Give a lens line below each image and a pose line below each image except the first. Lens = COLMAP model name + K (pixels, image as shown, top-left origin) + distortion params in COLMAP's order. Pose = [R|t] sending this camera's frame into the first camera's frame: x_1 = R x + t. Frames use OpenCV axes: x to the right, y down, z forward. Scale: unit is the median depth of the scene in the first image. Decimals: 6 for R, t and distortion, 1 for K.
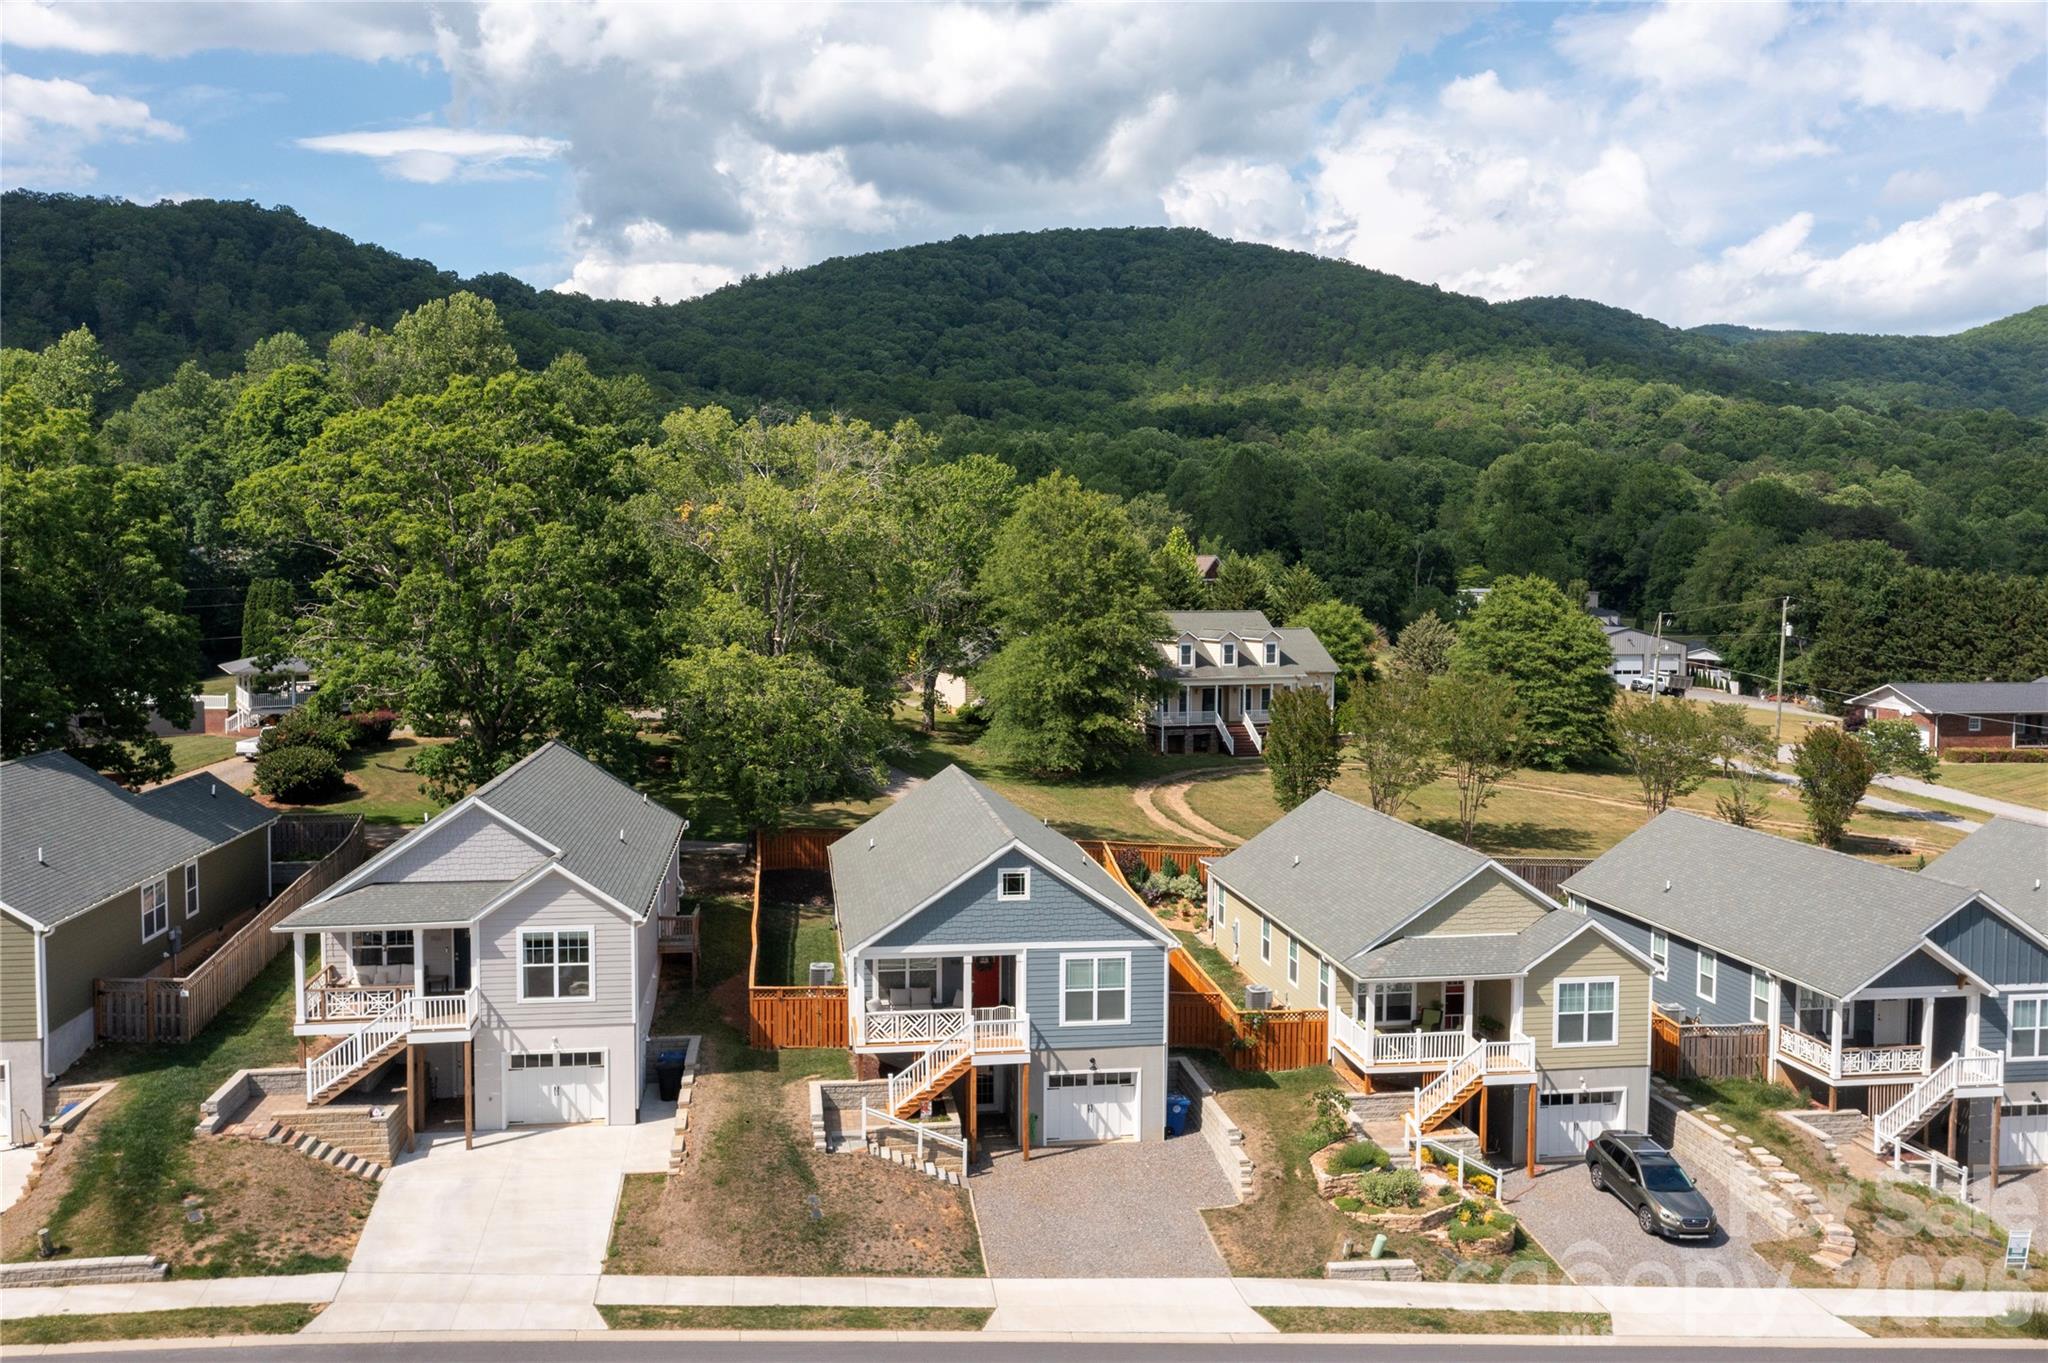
lens RADIAL K [[1684.1, 0, 1017.1], [0, 1684.1, 676.2], [0, 0, 1]] dist [0.001258, 0.016368]
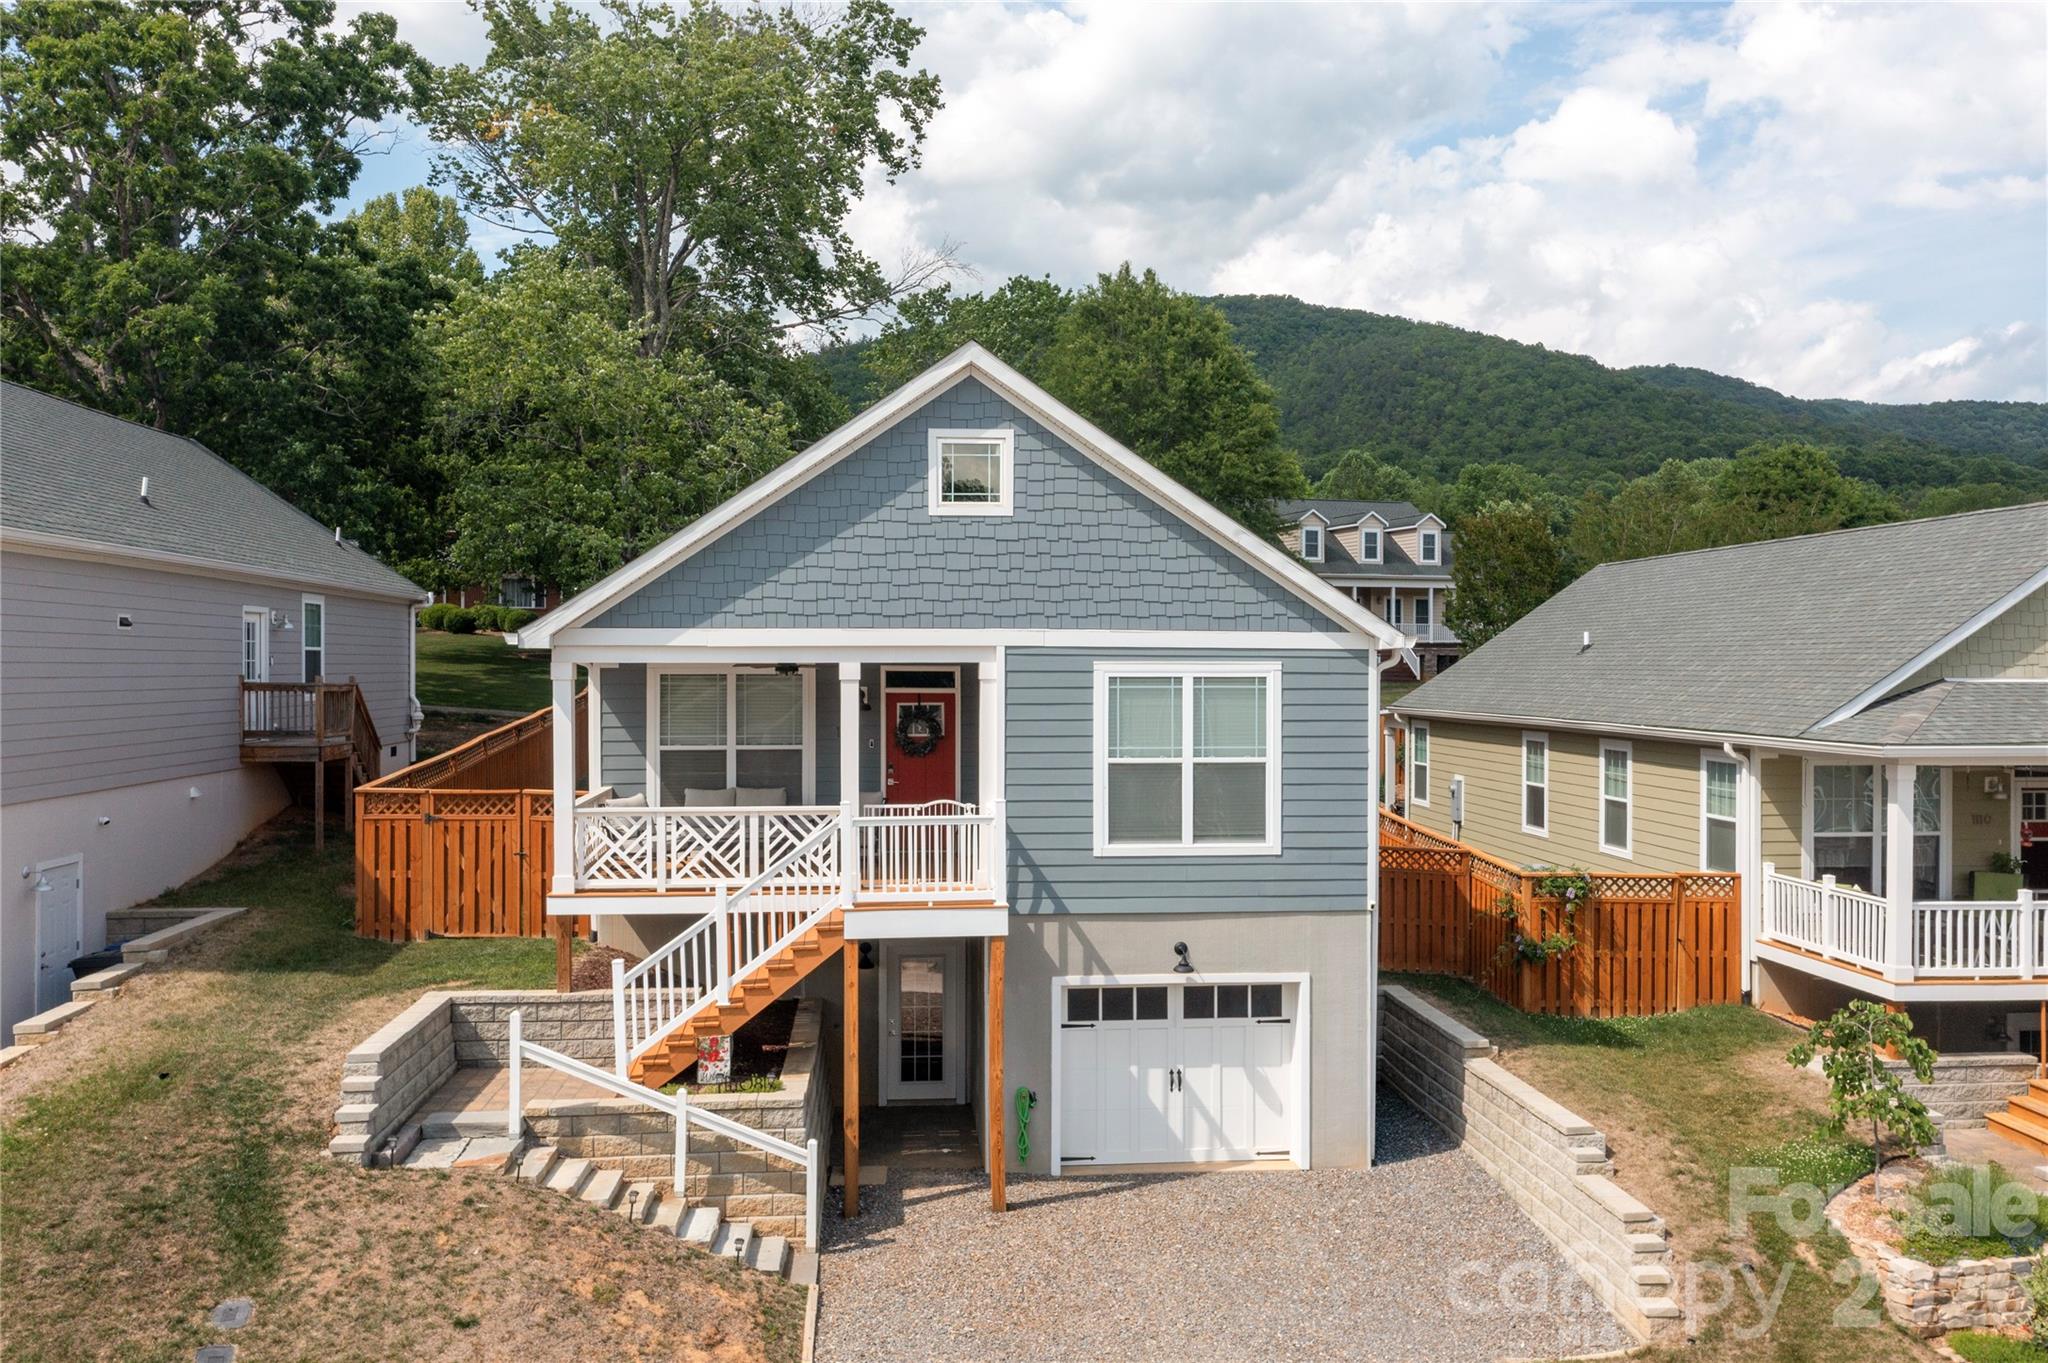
lens RADIAL K [[1684.1, 0, 1017.1], [0, 1684.1, 676.2], [0, 0, 1]] dist [0.001258, 0.016368]
pose [[0.998614, -0.002502, -0.052566, 0.027840], [-0.000641, 0.998217, -0.059691, 0.187764], [0.052621, 0.059642, 0.996832, 0.610540]]
